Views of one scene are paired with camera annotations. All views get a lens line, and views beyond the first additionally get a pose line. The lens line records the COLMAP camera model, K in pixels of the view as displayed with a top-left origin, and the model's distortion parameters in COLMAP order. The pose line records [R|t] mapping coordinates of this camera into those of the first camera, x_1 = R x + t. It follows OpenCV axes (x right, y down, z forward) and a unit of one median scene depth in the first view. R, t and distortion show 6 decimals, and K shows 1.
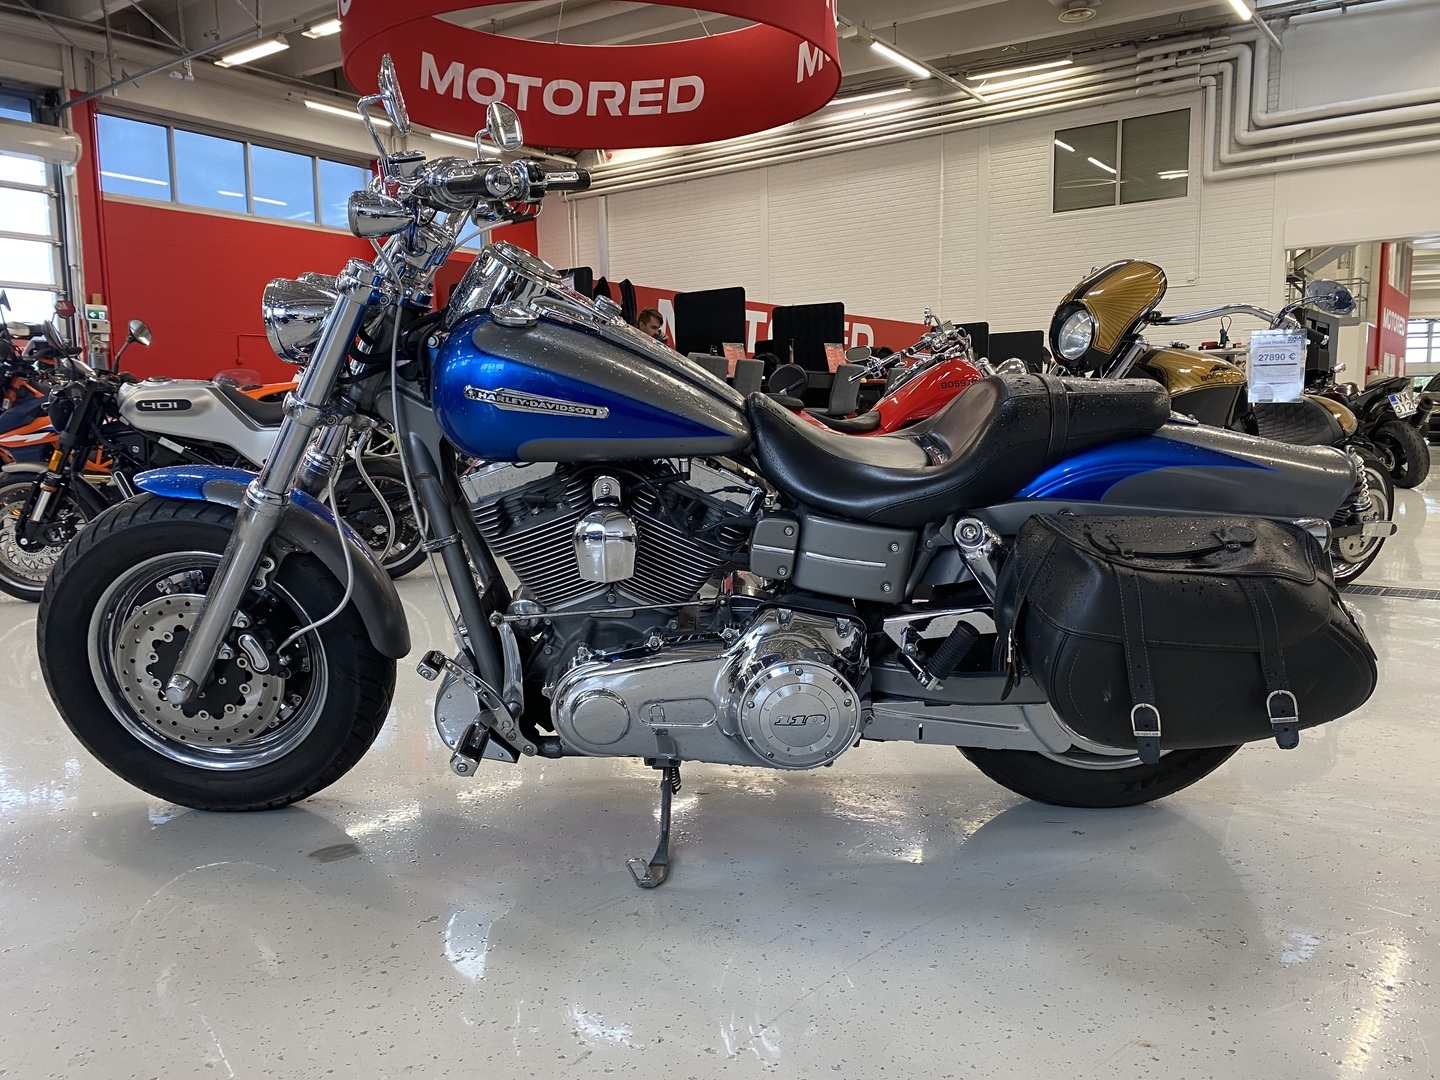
lens RADIAL K [[1082.1, 0, 726.7], [0, 1082.1, 571.6], [0, 0, 1]] dist [0.009192, -0.010989]
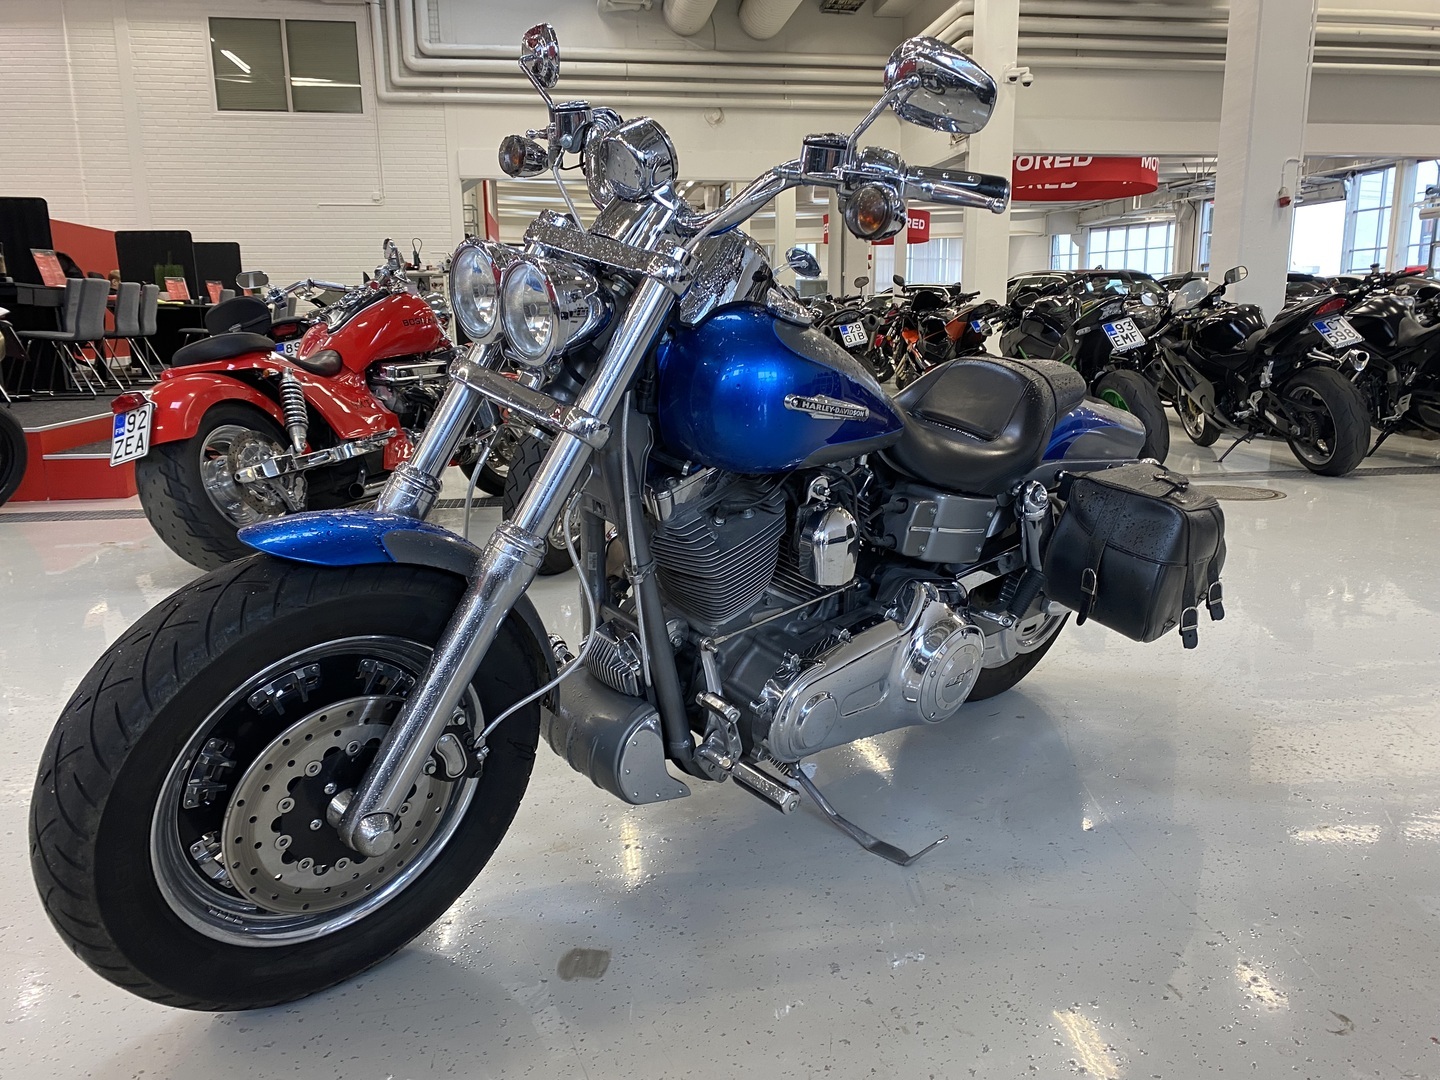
lens RADIAL K [[1082.1, 0, 726.7], [0, 1082.1, 571.6], [0, 0, 1]] dist [0.009192, -0.010989]
pose [[0.701498, -0.154684, 0.695682, -0.106484], [0.098077, 0.987827, 0.120746, -0.015900], [-0.705891, -0.016473, 0.708129, 0.046364]]
